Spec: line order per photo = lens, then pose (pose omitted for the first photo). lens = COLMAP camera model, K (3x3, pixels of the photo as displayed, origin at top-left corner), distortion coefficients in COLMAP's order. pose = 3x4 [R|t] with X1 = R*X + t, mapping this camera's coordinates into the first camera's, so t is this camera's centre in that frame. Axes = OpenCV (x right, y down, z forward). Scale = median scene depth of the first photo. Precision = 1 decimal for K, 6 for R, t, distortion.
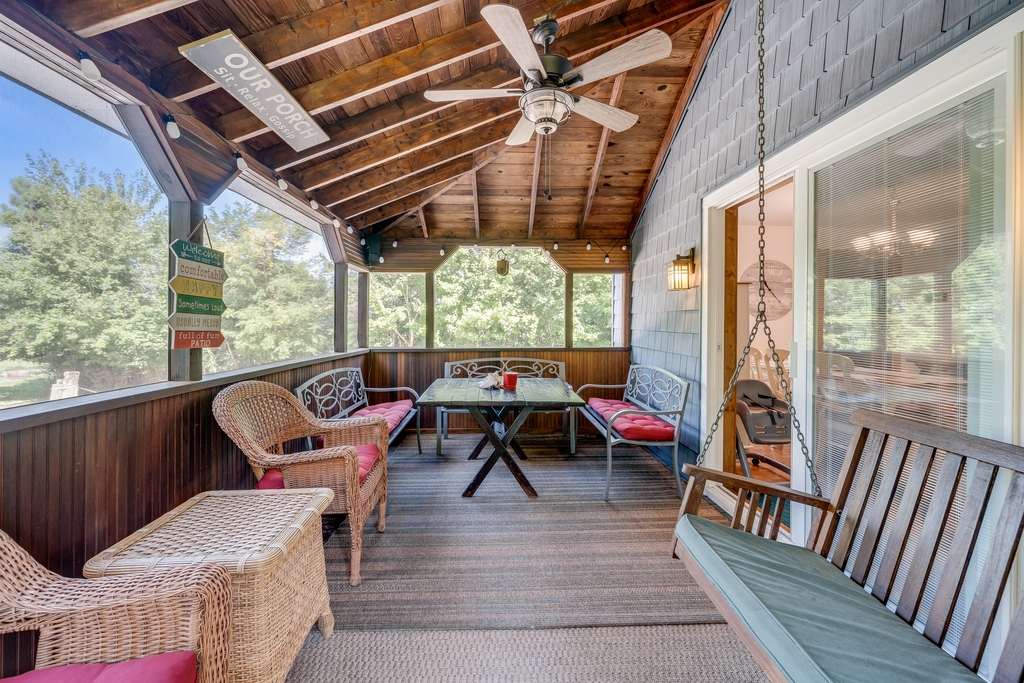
lens RADIAL K [[417.6, 0, 516.7], [0, 417.6, 328.6], [0, 0, 1]] dist [-0.001455, -0.000103]
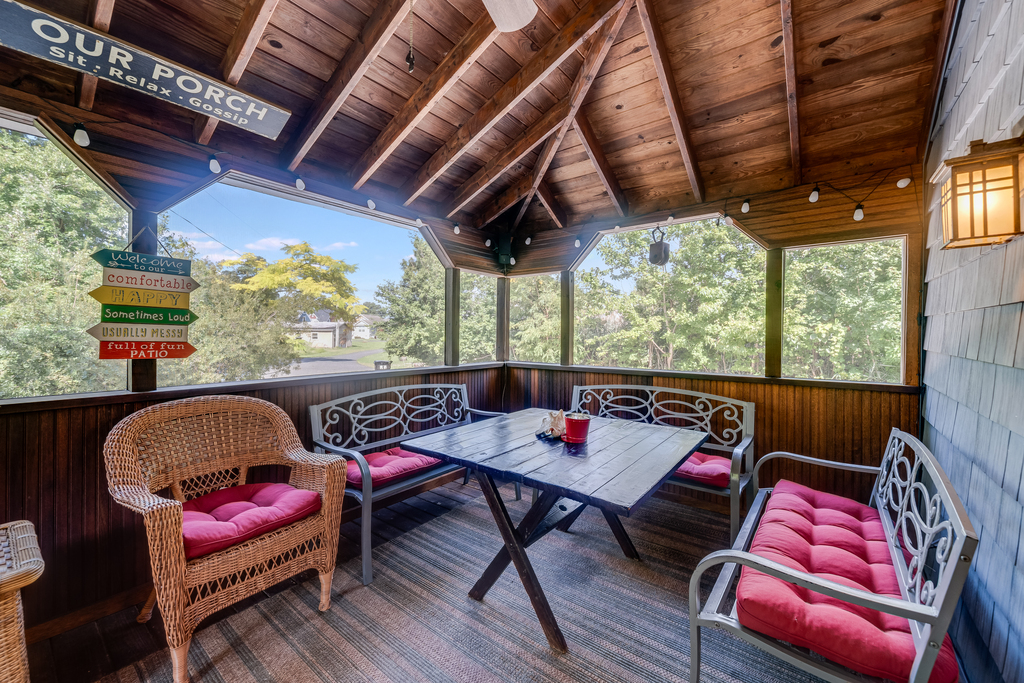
lens RADIAL K [[404.3, 0, 518.5], [0, 404.3, 334.6], [0, 0, 1]] dist [-0.002755, -0.000022]
pose [[0.765422, 0.006241, -0.643498, 0.220507], [-0.012949, 0.999900, -0.005705, -0.006995], [0.643398, 0.012699, 0.765426, 0.355300]]
